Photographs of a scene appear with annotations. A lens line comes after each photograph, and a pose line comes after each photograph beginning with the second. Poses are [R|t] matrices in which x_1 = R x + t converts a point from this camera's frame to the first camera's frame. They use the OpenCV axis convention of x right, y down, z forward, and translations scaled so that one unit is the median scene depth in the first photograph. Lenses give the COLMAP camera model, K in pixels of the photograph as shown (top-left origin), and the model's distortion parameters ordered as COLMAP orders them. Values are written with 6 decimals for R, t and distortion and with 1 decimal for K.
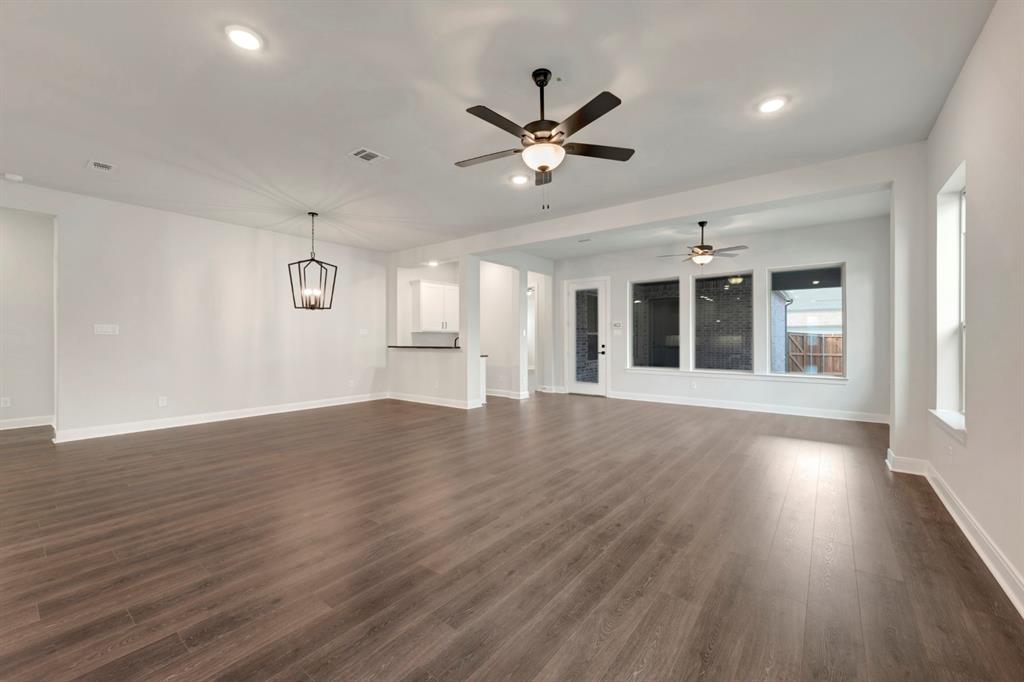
lens RADIAL K [[406.8, 0, 516.8], [0, 406.8, 340.1], [0, 0, 1]] dist [-0.000225, -0.000208]
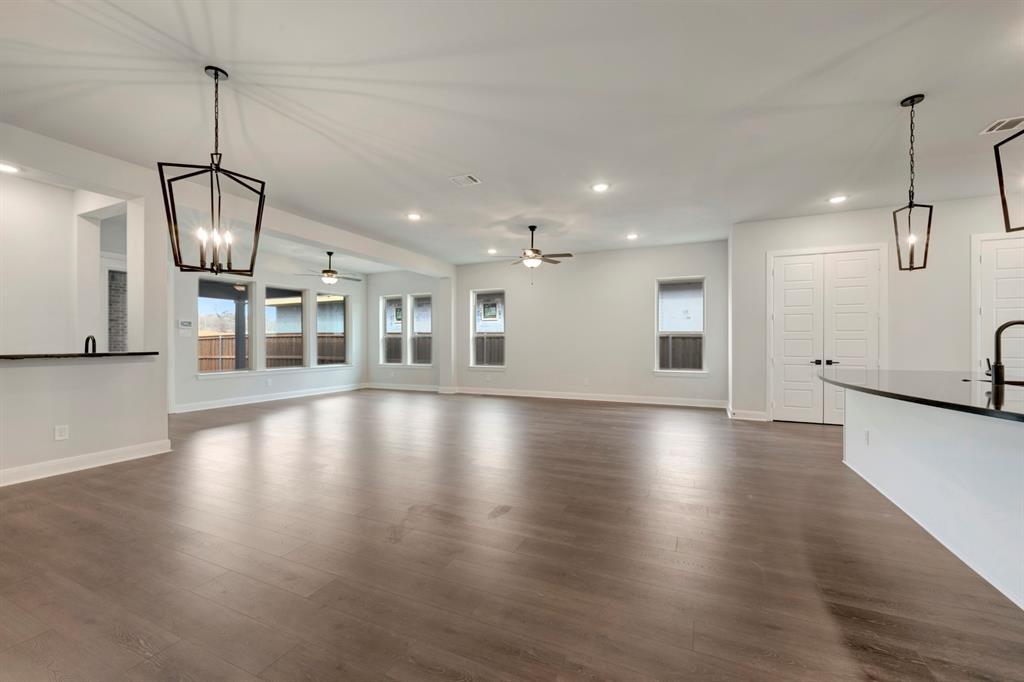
lens RADIAL K [[404.5, 0, 518.2], [0, 404.5, 343.1], [0, 0, 1]] dist [-0.000582, -0.000111]
pose [[-0.225470, 0.001217, 0.974249, -0.953924], [0.006308, 0.999980, 0.000211, 0.008069], [-0.974230, 0.006194, -0.225474, 0.698039]]
